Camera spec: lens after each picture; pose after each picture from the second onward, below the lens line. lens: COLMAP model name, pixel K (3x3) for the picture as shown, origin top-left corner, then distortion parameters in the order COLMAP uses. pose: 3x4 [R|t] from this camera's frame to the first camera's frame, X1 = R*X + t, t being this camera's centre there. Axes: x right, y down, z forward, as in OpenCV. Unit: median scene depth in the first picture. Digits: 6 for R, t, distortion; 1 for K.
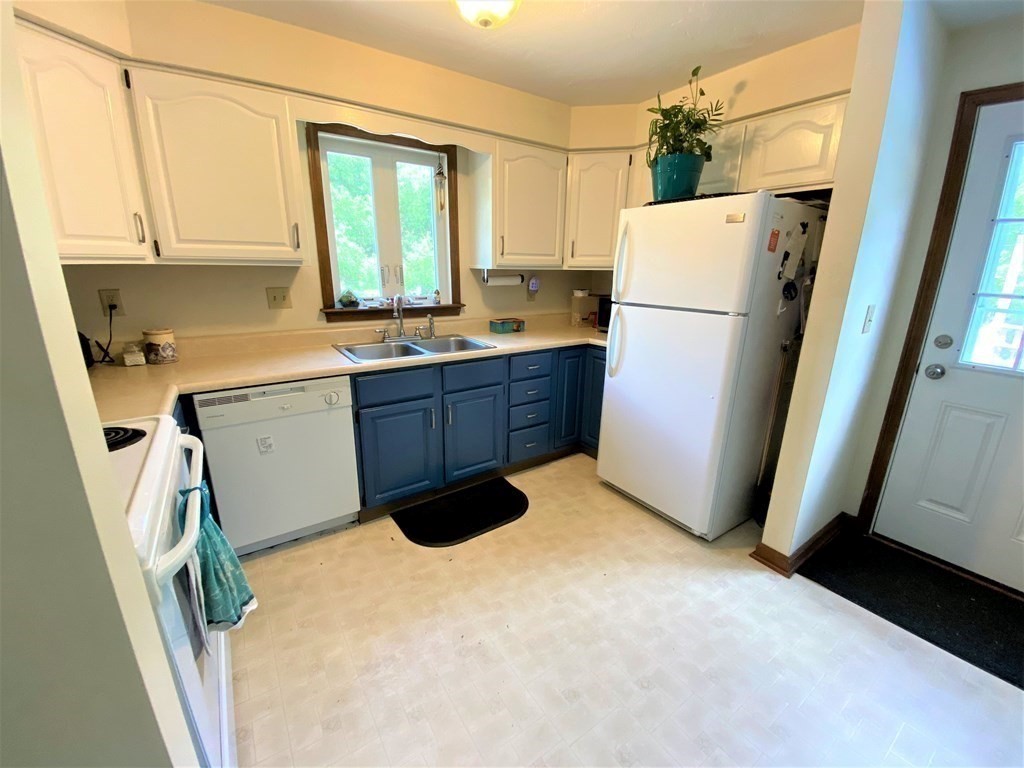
lens RADIAL K [[418.7, 0, 512.0], [0, 418.7, 384.0], [0, 0, 1]] dist [0.034593, -0.024681]
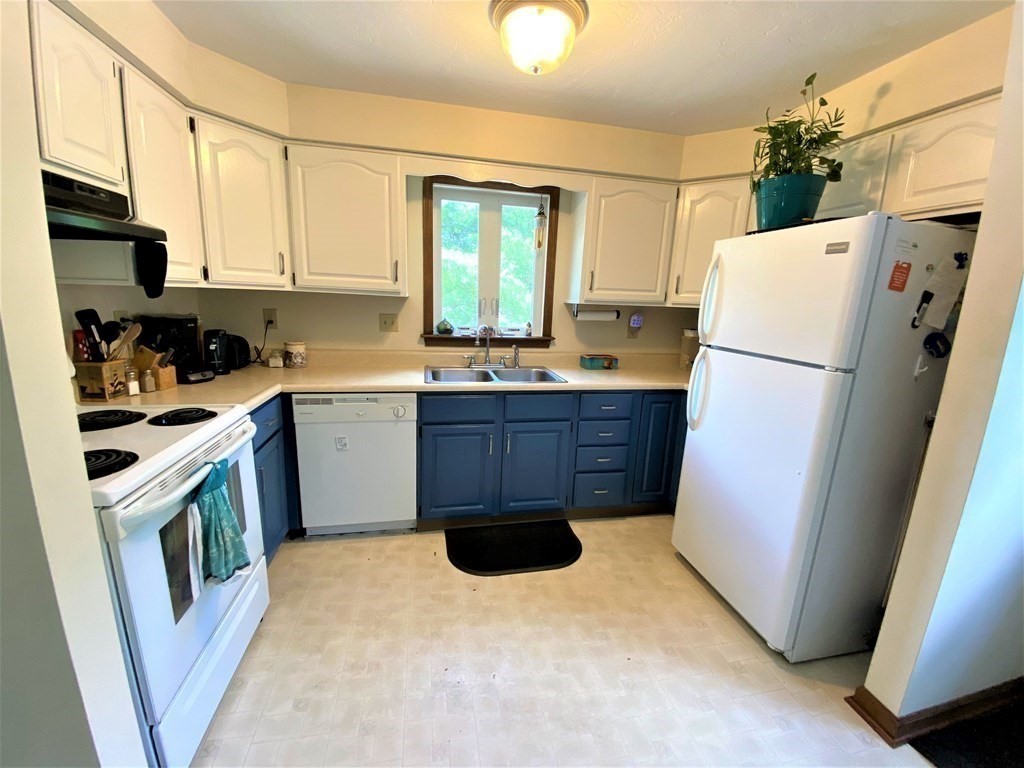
lens RADIAL K [[418.7, 0, 512.0], [0, 418.7, 384.0], [0, 0, 1]] dist [0.034593, -0.024681]
pose [[0.921595, 0.101887, -0.374542, 0.242682], [-0.132155, 0.989648, -0.055963, -0.014867], [0.364963, 0.101073, 0.925519, 0.064058]]
